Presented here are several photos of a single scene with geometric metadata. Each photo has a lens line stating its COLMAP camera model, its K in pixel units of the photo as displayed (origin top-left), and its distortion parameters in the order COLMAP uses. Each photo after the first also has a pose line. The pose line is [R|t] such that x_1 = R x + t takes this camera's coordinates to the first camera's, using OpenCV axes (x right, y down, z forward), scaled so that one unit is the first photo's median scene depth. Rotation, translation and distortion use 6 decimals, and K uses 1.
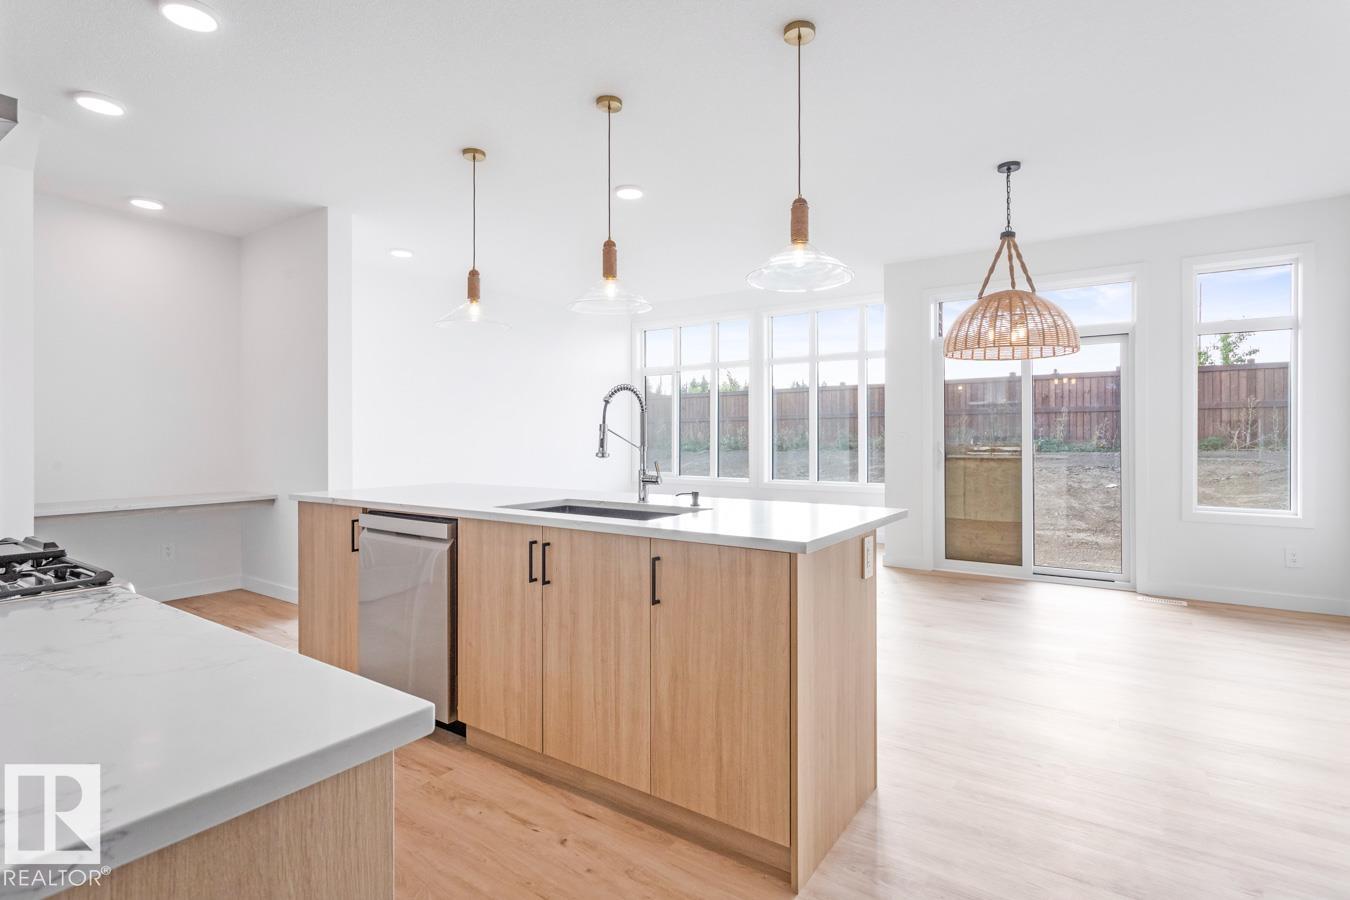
lens RADIAL K [[663.8, 0, 696.9], [0, 663.8, 439.6], [0, 0, 1]] dist [0.001676, 0.000199]
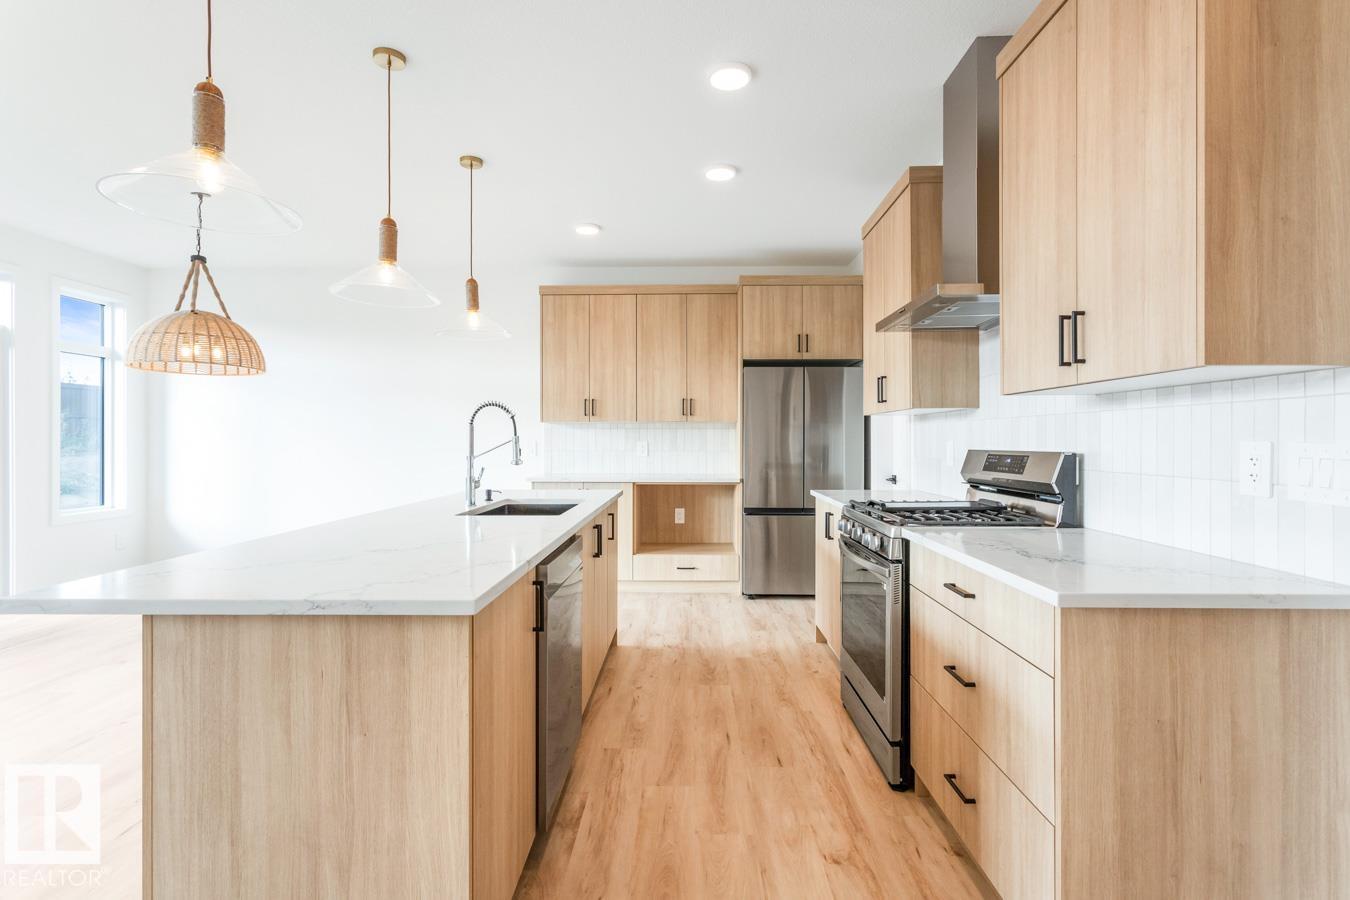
lens RADIAL K [[641.6, 0, 680.3], [0, 641.6, 438.7], [0, 0, 1]] dist [0.001243, 0.000663]
pose [[-0.538505, 0.000370, 0.842622, -0.850320], [0.003035, 0.999994, 0.001501, -0.013651], [-0.842617, 0.003366, -0.538504, 0.933510]]
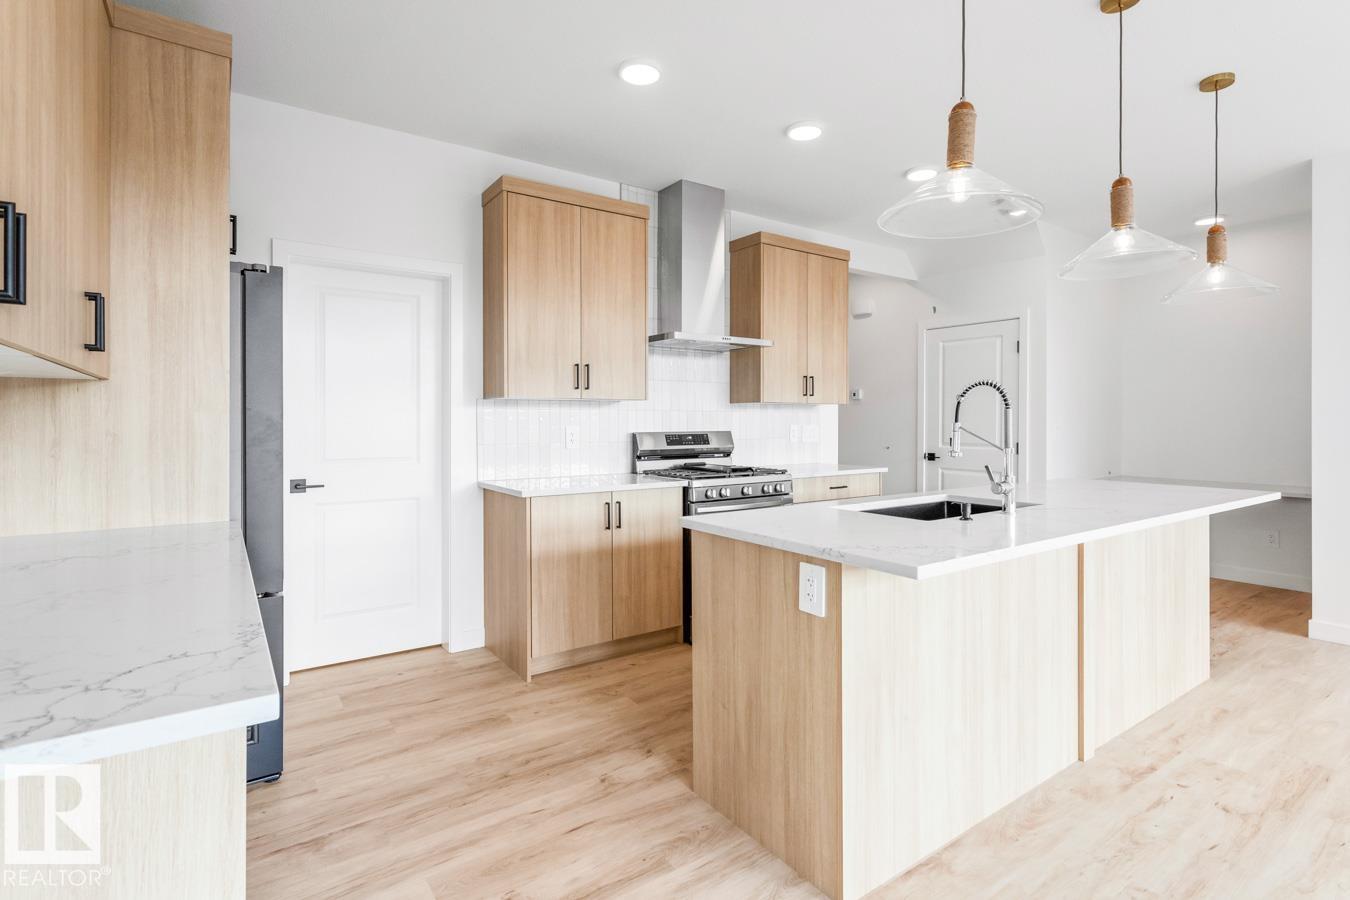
lens RADIAL K [[646.4, 0, 659.3], [0, 646.4, 421.8], [0, 0, 1]] dist [-0.002323, 0.000064]
pose [[-0.395207, 0.000939, -0.918591, 0.632974], [-0.001583, 0.999997, 0.001703, -0.018268], [0.918591, 0.002127, -0.395205, 0.665942]]
